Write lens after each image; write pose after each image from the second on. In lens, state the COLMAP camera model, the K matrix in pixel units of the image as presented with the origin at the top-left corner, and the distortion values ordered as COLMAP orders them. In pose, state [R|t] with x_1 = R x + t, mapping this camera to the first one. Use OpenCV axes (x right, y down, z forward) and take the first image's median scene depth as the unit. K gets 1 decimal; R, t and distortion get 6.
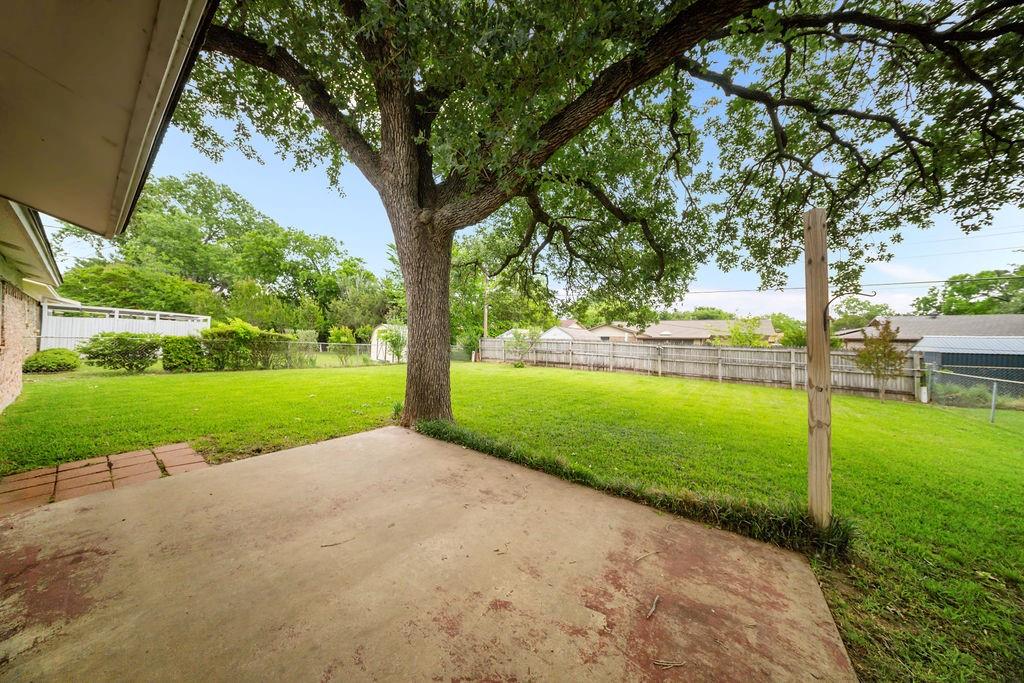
lens RADIAL K [[299.0, 0, 512.8], [0, 299.0, 338.2], [0, 0, 1]] dist [0.009683, -0.004635]
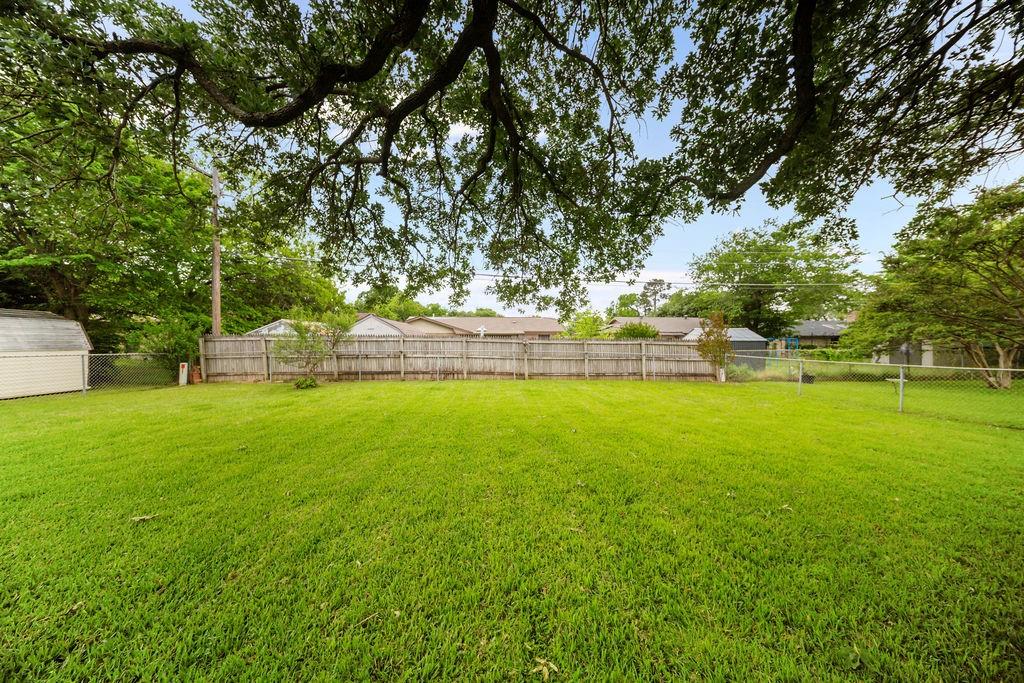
lens RADIAL K [[299.0, 0, 512.8], [0, 299.0, 338.2], [0, 0, 1]] dist [0.009683, -0.004635]
pose [[0.767541, -0.016965, 0.640775, -0.039000], [0.015133, 0.999851, 0.008344, 0.008349], [-0.640821, 0.003292, 0.767683, 0.334162]]
